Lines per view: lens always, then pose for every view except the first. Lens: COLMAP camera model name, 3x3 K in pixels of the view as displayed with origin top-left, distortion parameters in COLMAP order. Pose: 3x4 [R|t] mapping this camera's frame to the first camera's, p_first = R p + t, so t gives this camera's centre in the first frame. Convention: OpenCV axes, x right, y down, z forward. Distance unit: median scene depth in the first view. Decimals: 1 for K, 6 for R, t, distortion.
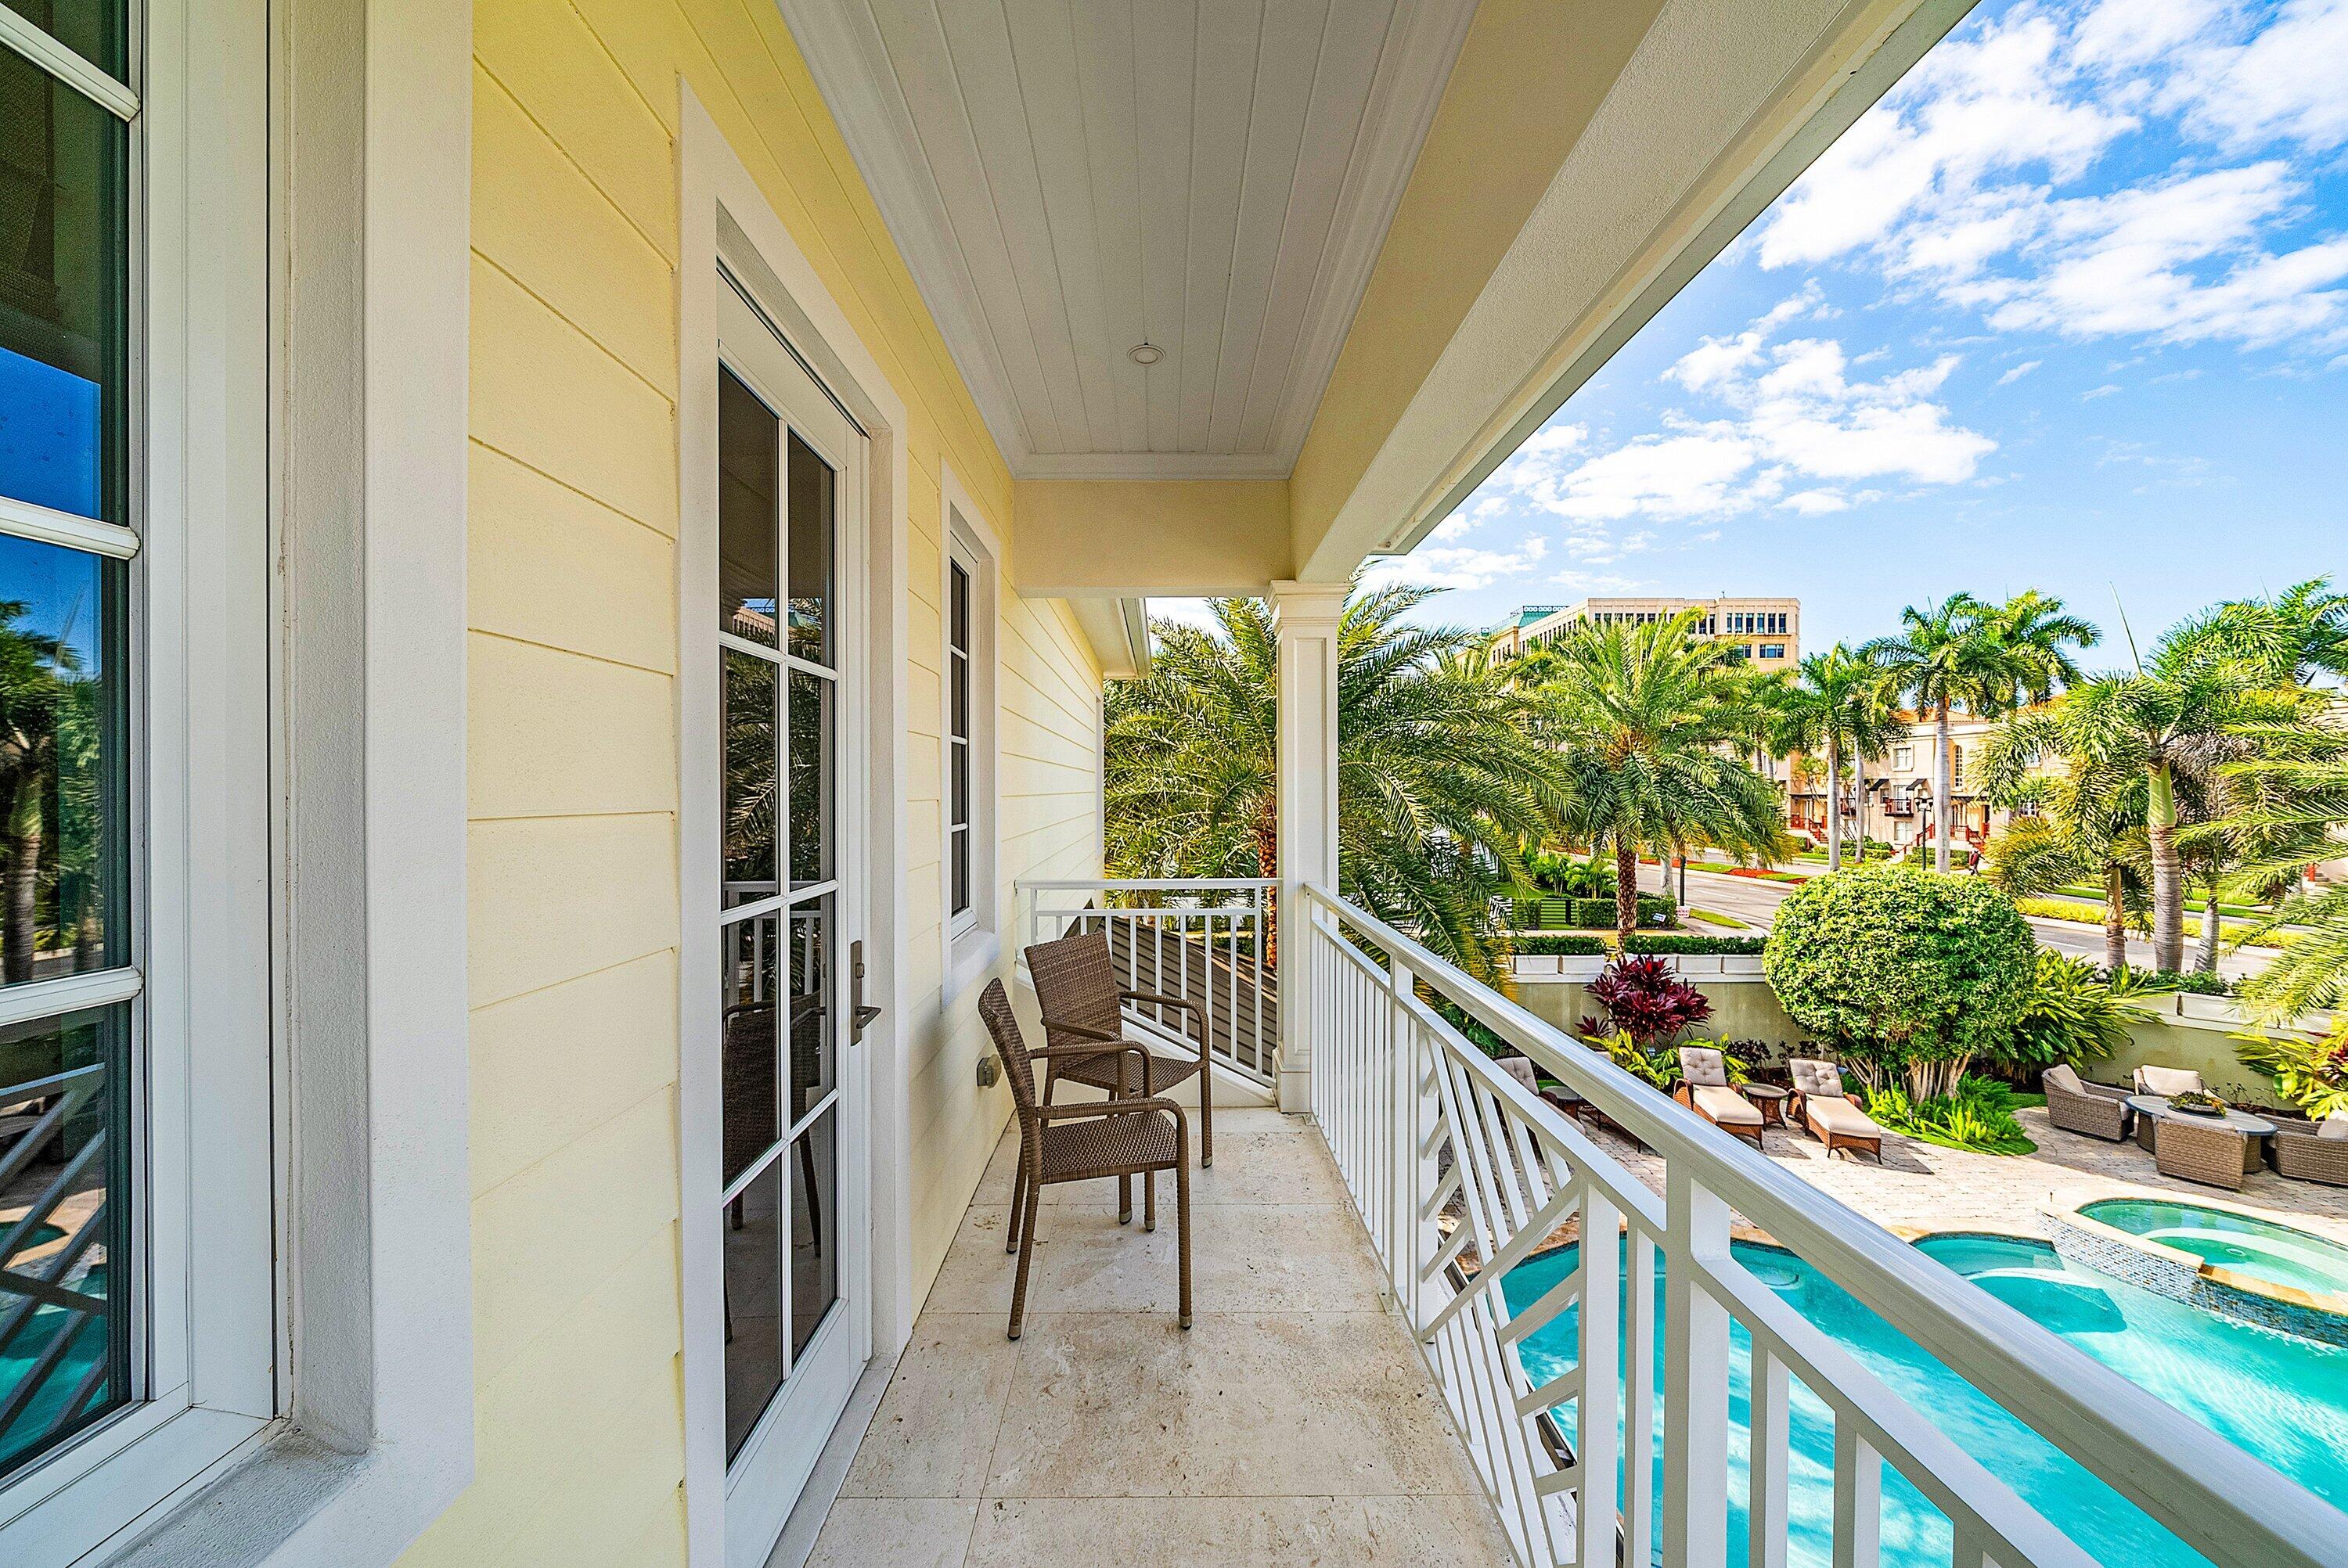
lens RADIAL K [[821.8, 0, 1179.7], [0, 821.8, 793.7], [0, 0, 1]] dist [-0.001075, -0.000048]
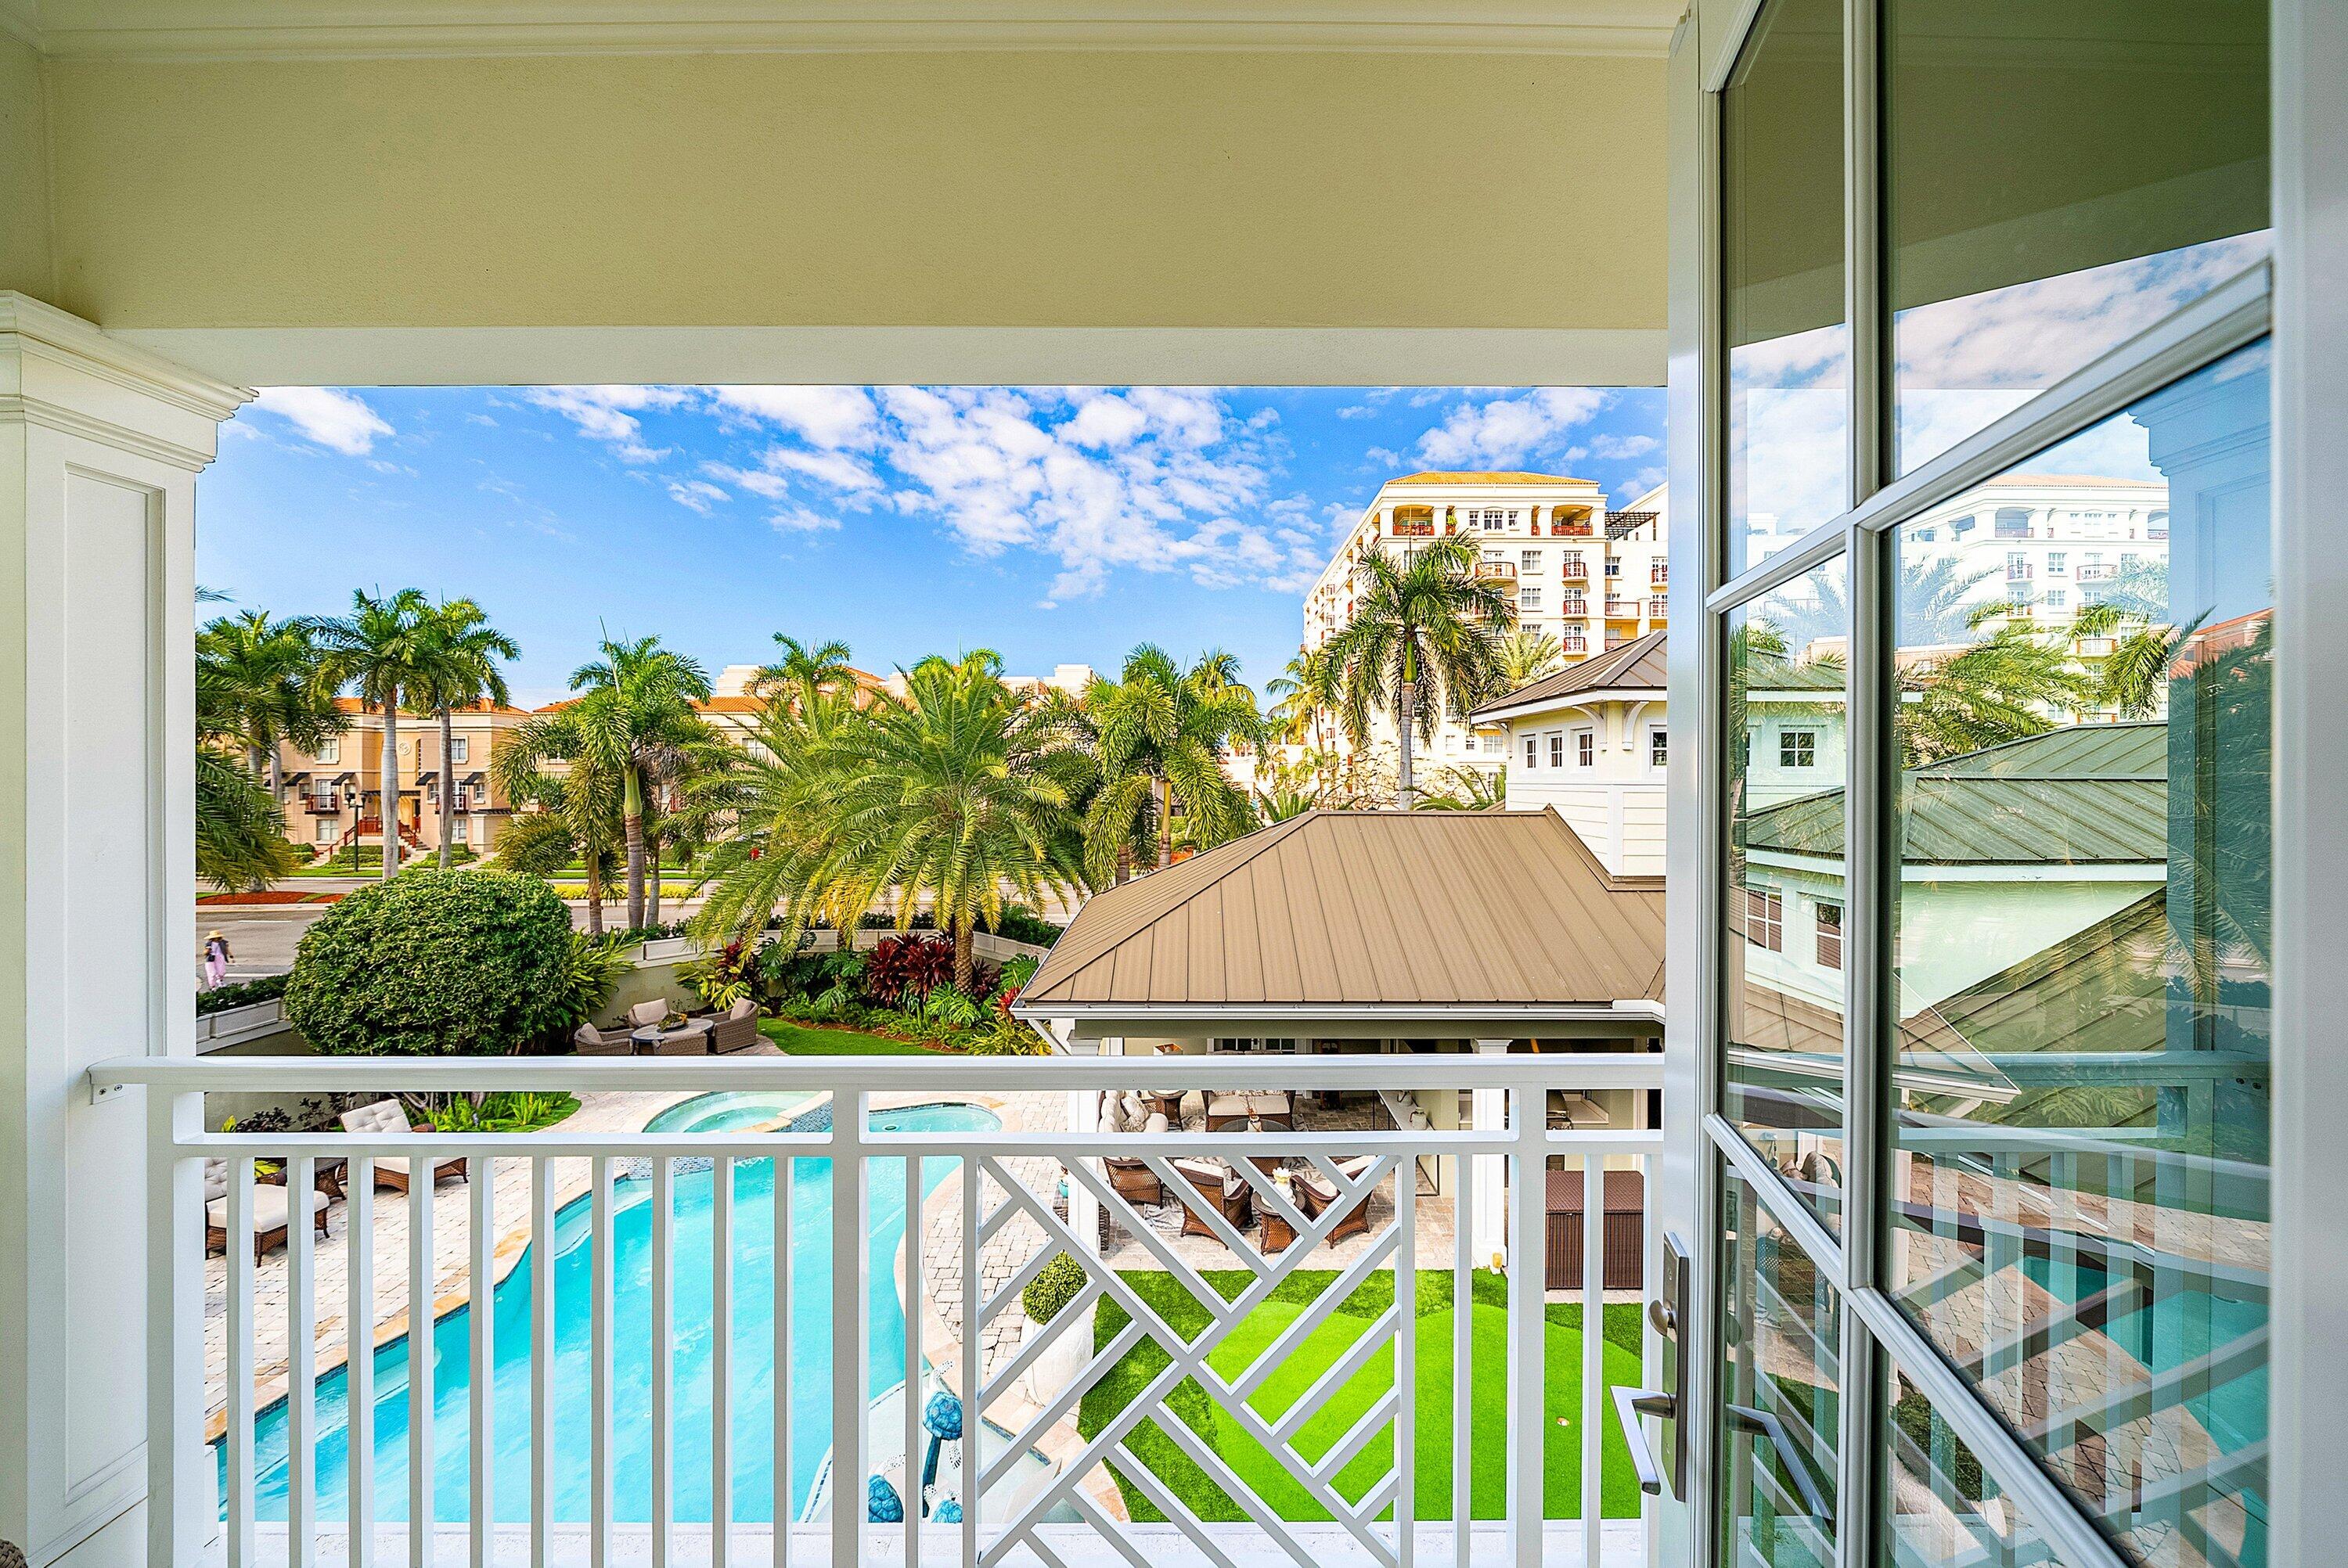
lens RADIAL K [[816.3, 0, 1188.8], [0, 816.3, 777.7], [0, 0, 1]] dist [-0.007646, -0.000200]
pose [[0.009342, 0.000927, 0.999956, -0.060098], [0.010335, 0.999946, -0.001024, -0.007349], [-0.999903, 0.010344, 0.009332, 0.112904]]
